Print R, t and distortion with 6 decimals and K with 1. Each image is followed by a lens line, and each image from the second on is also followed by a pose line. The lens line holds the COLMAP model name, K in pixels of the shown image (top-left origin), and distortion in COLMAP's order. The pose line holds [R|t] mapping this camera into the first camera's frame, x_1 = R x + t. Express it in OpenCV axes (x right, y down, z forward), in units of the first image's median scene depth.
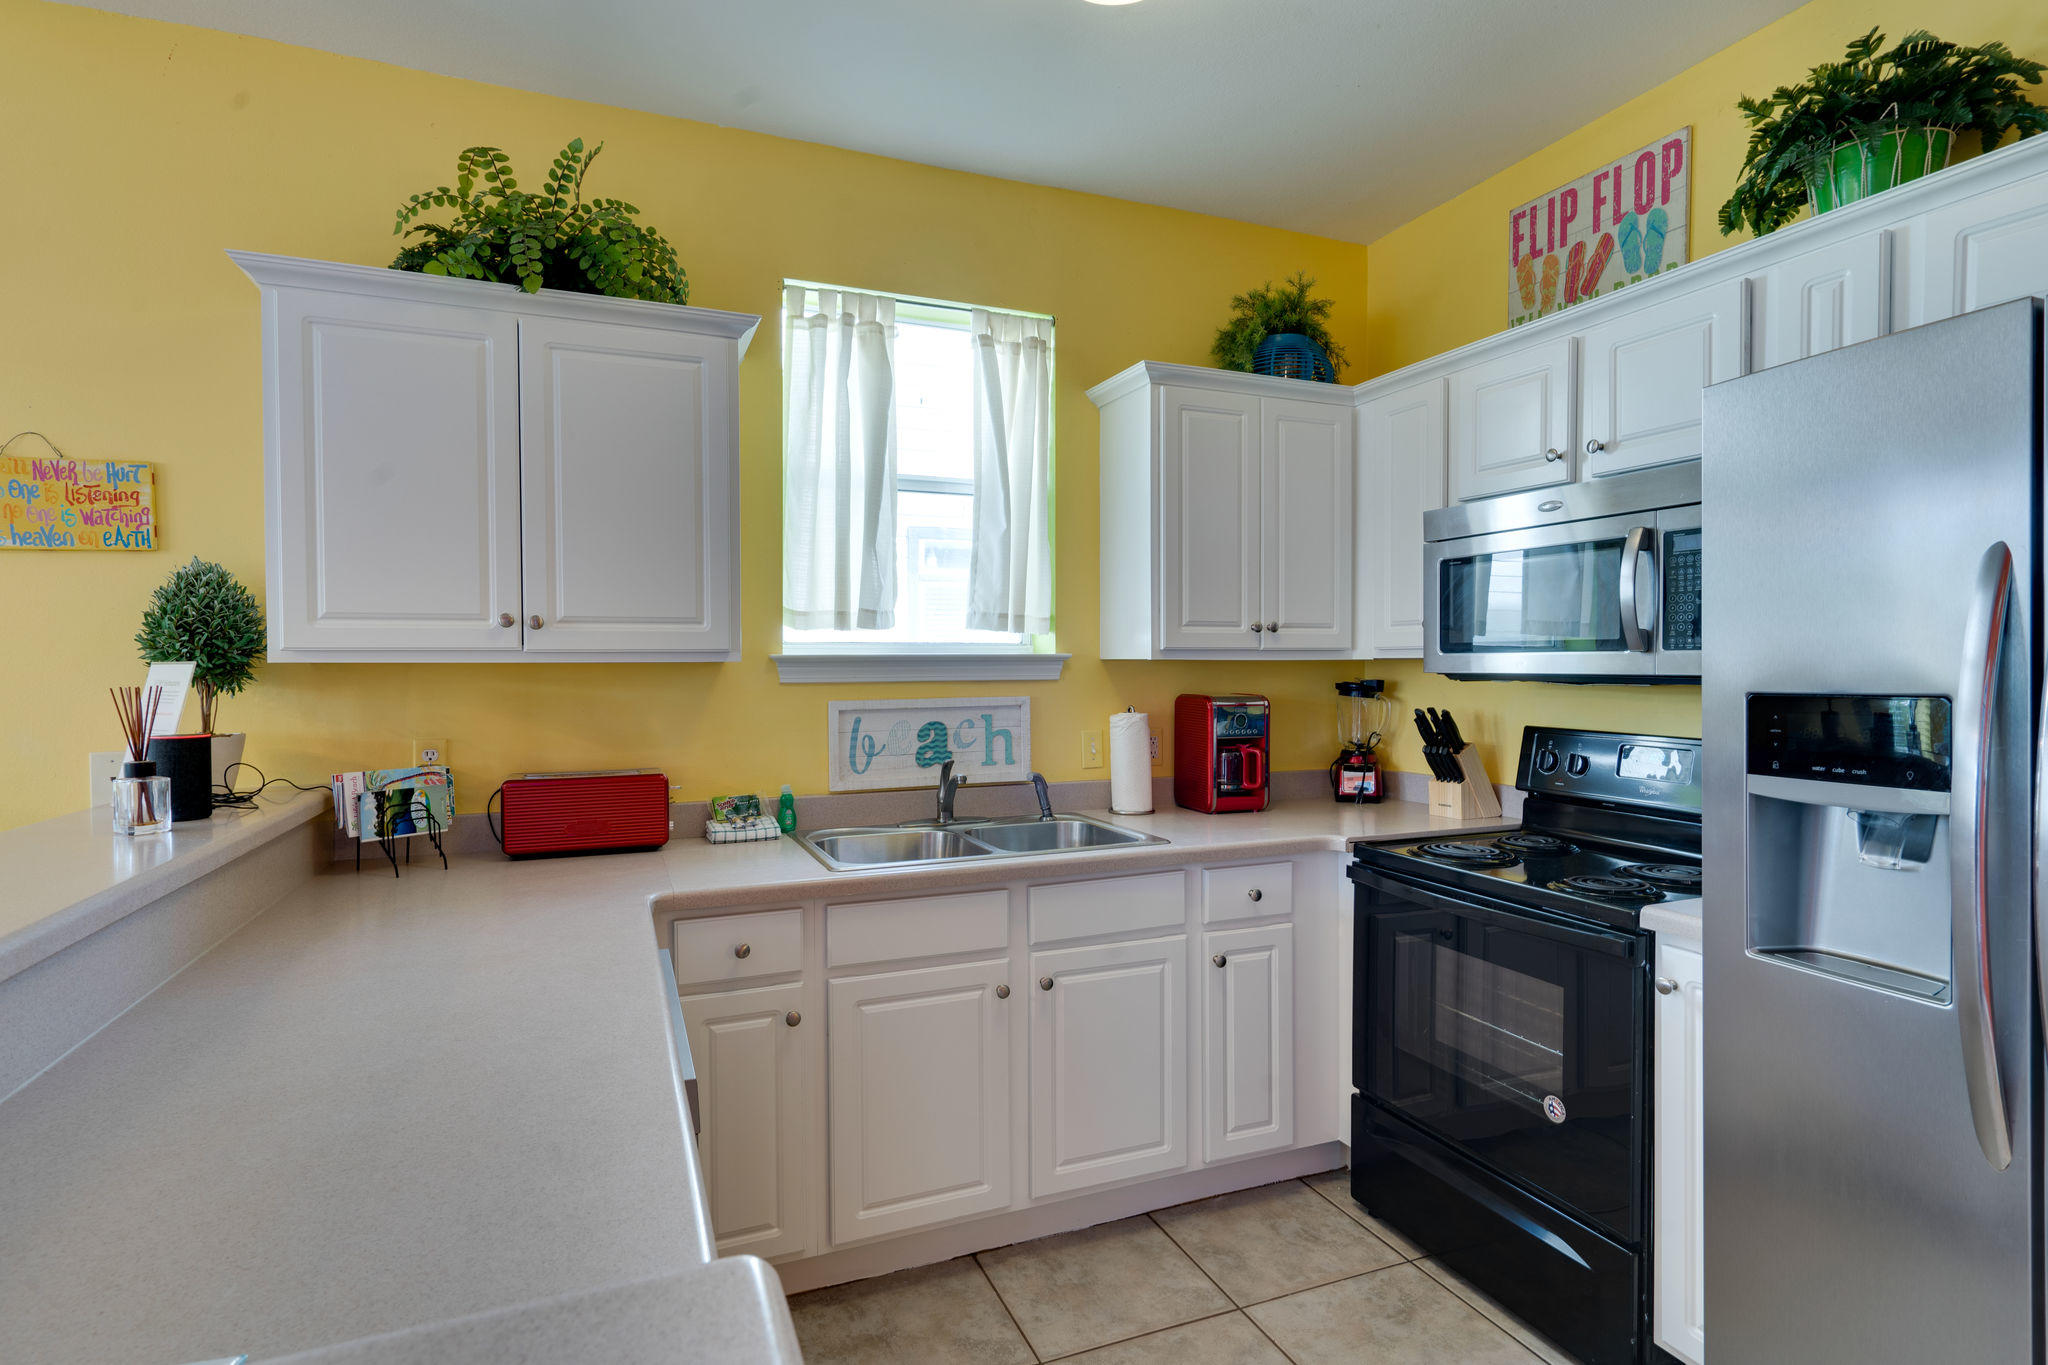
lens RADIAL K [[1022.2, 0, 1017.1], [0, 1022.2, 676.5], [0, 0, 1]] dist [0.002646, 0.000964]
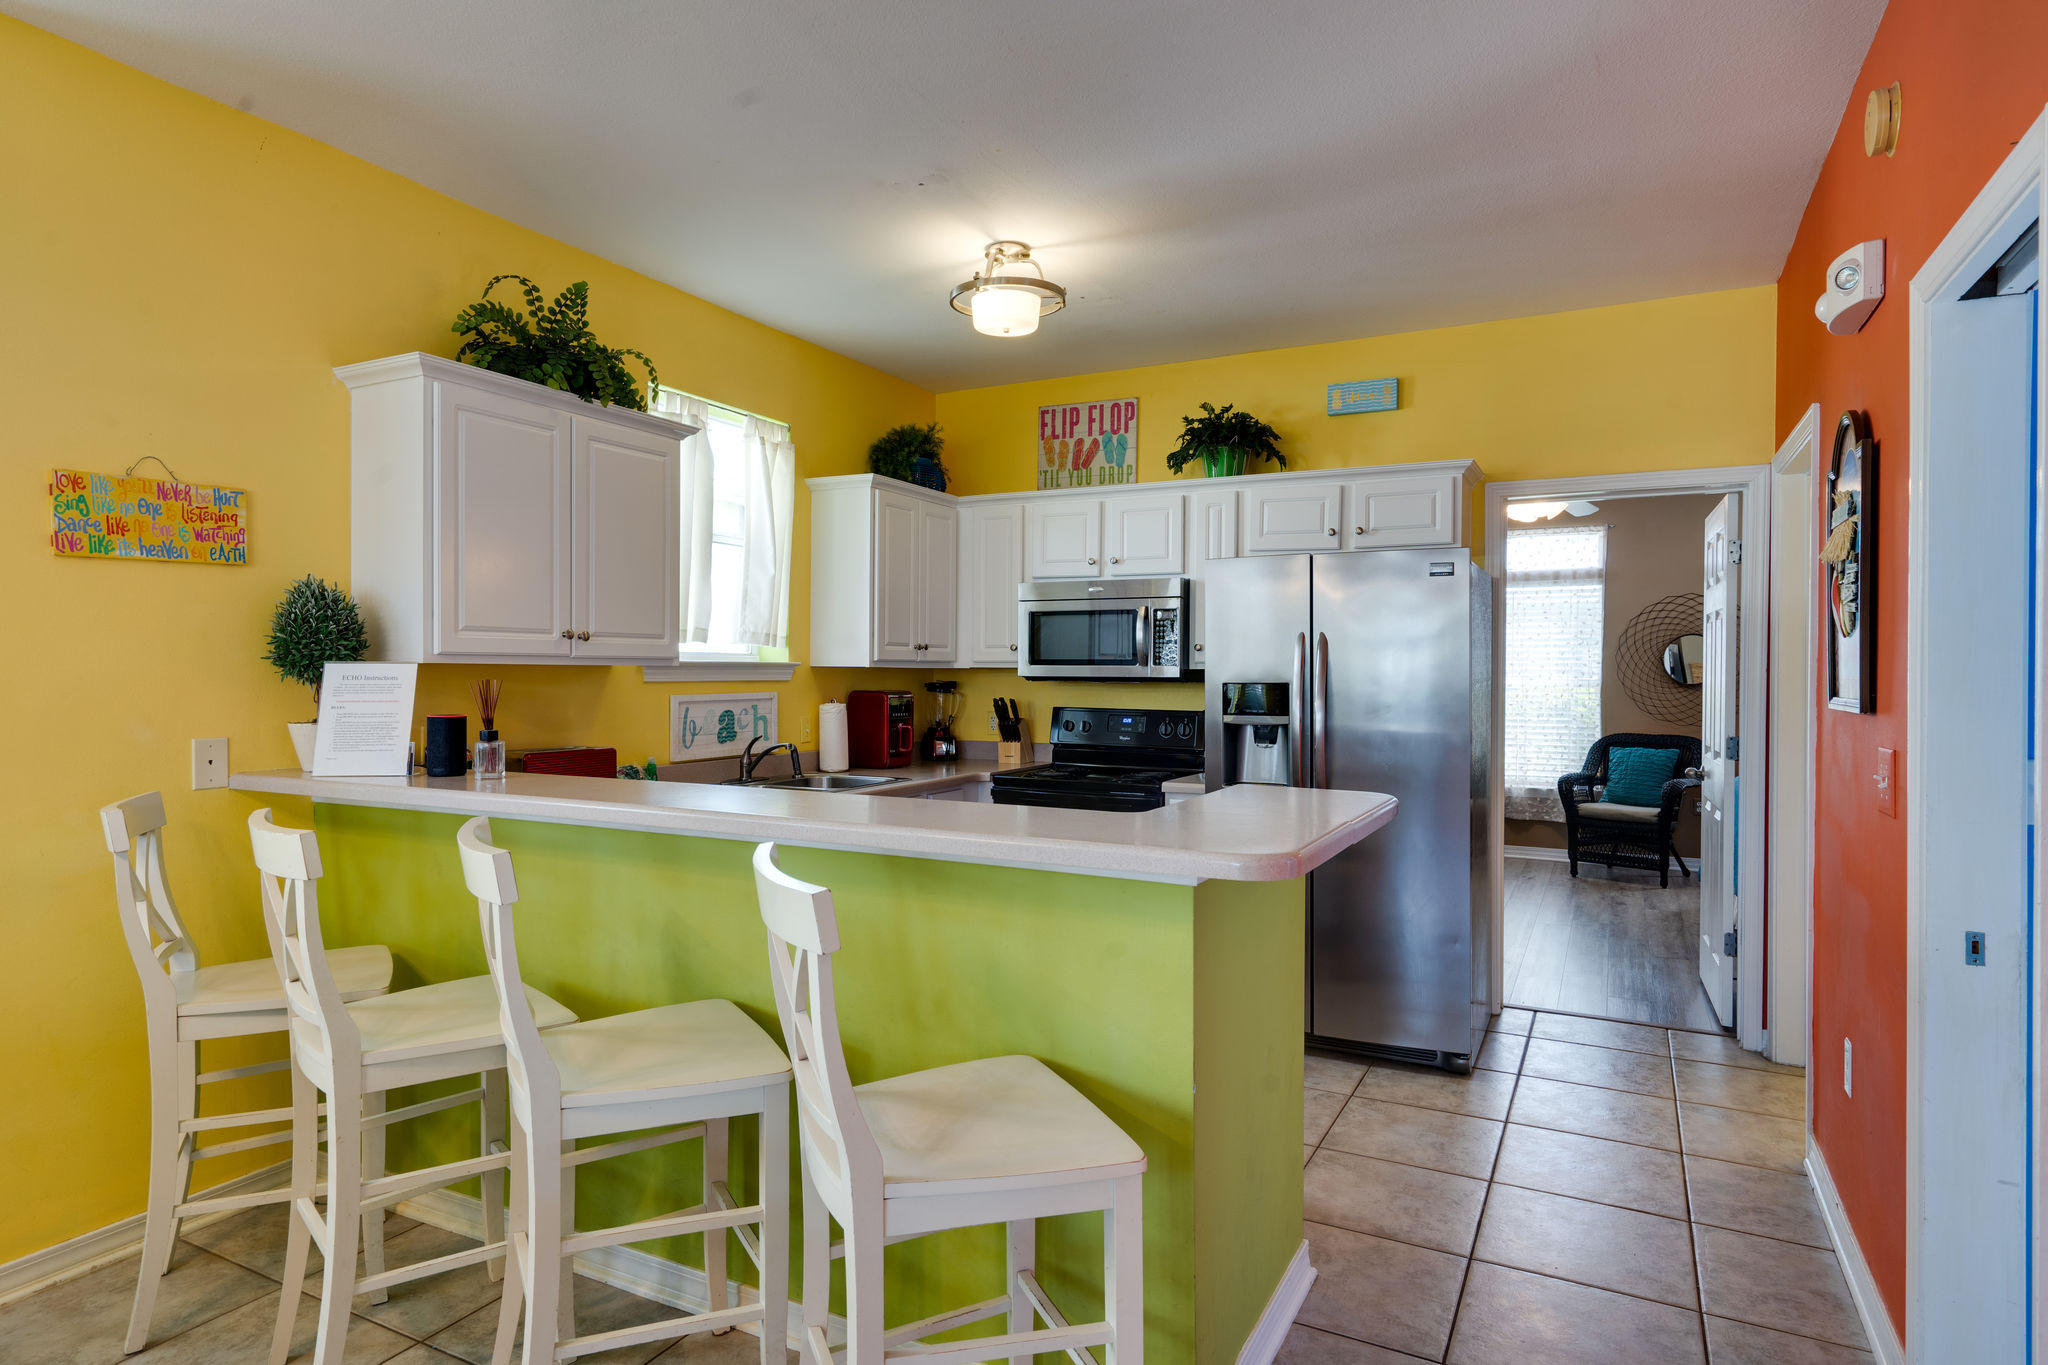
lens RADIAL K [[1144.0, 0, 1013.0], [0, 1144.0, 680.5], [0, 0, 1]] dist [-0.002018, -0.000216]
pose [[0.766270, 0.003026, 0.642512, -0.837738], [0.001225, 0.999980, -0.006171, 0.014886], [-0.642518, 0.005516, 0.766251, -0.467025]]
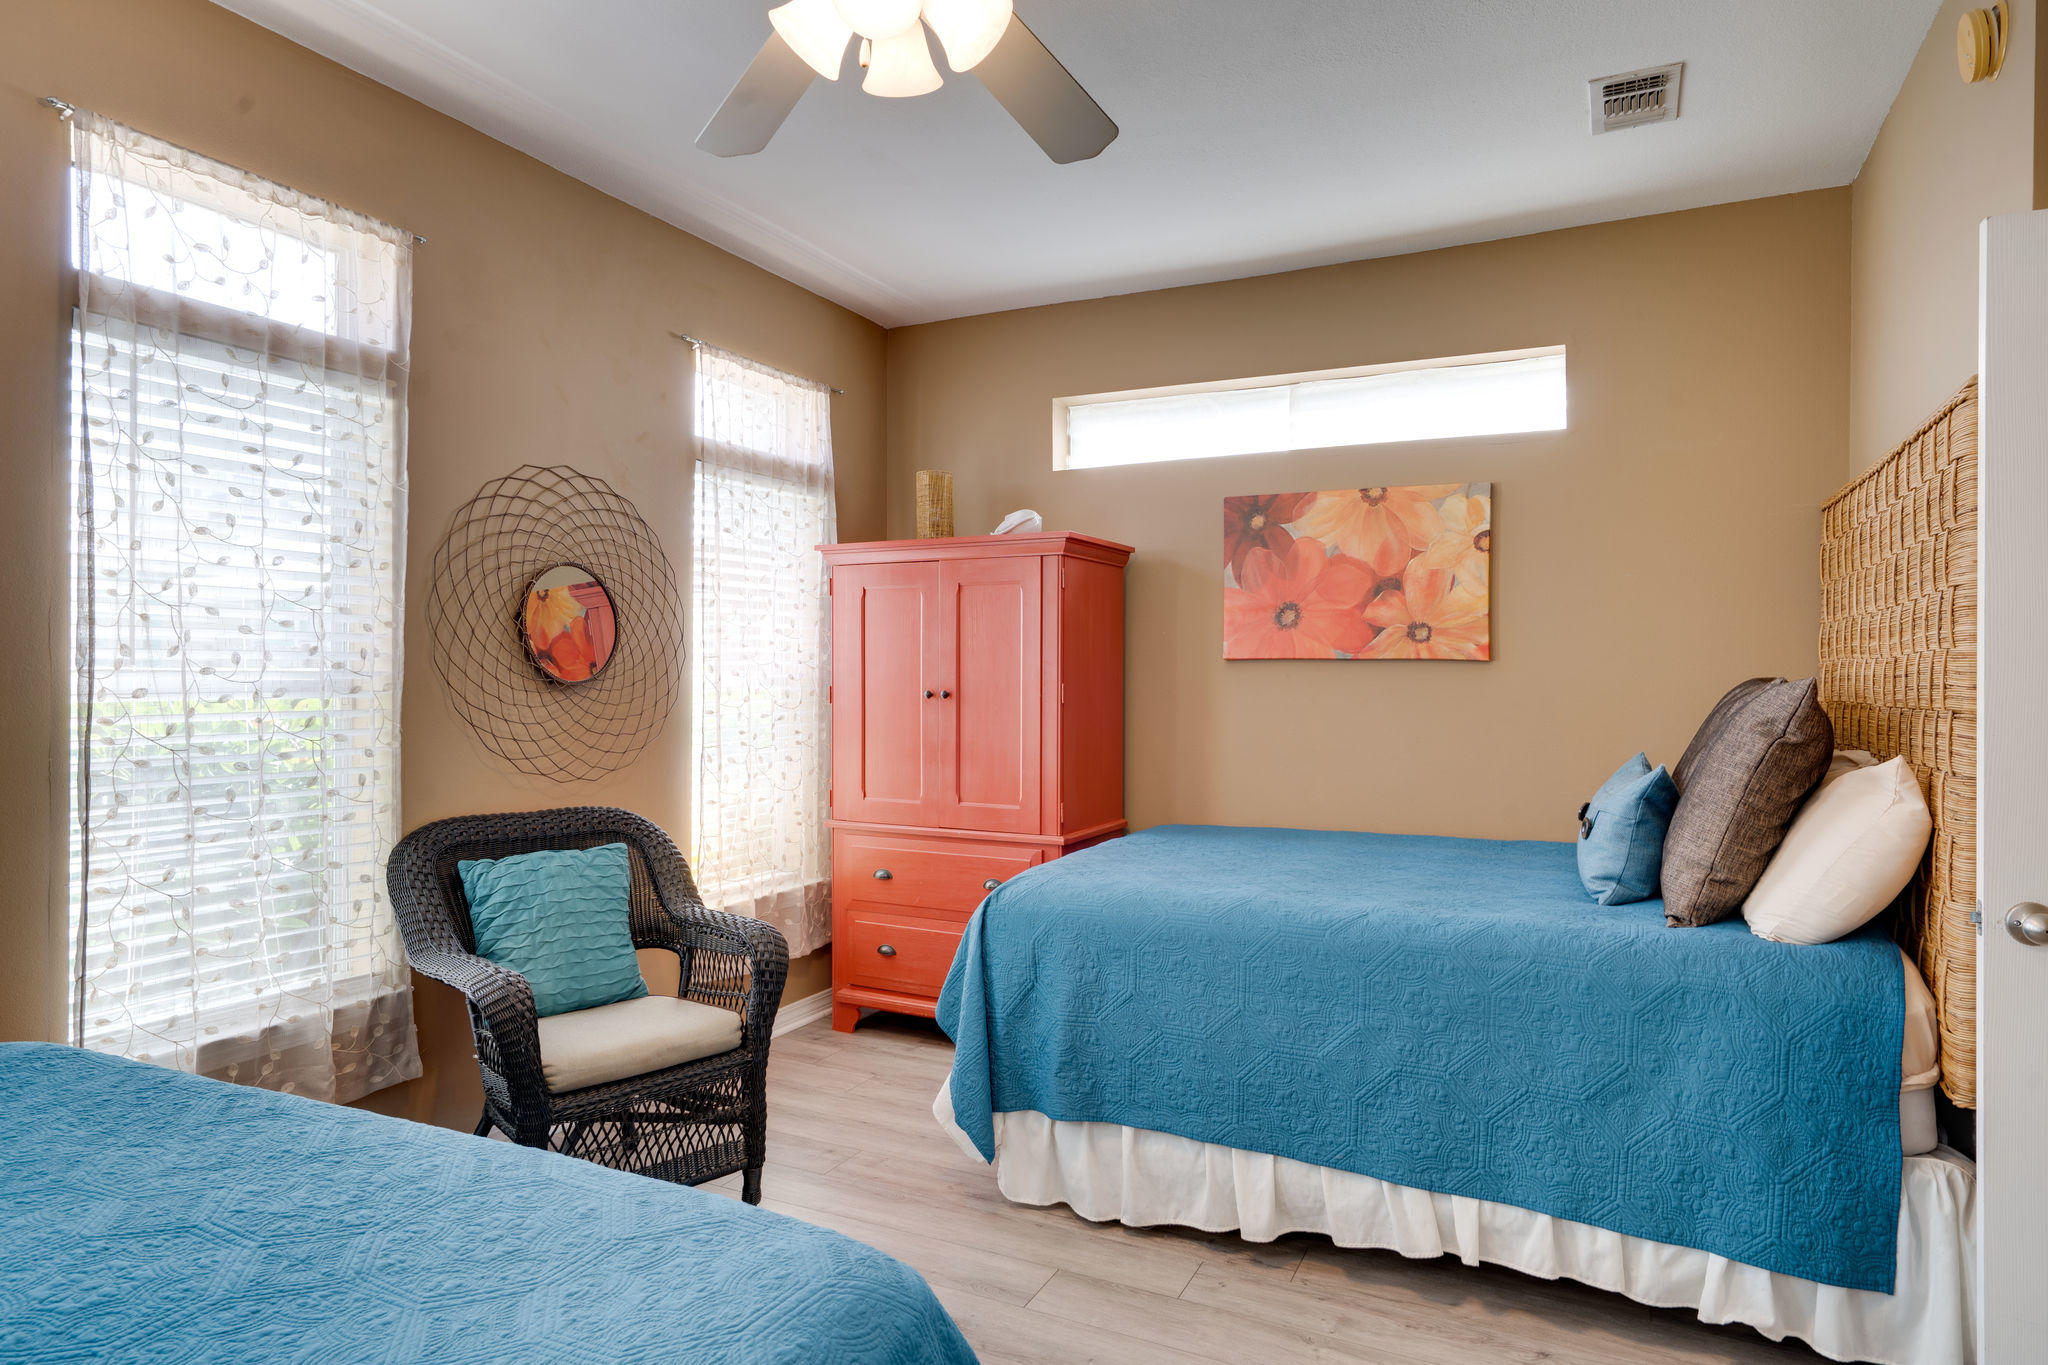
lens RADIAL K [[1166.4, 0, 1005.3], [0, 1166.4, 680.9], [0, 0, 1]] dist [0.003226, 0.000338]
pose [[-0.654321, -0.004173, 0.756206, 1.100472], [0.010987, 0.999827, 0.015024, -0.005153], [-0.756137, 0.018139, -0.654162, 1.128597]]
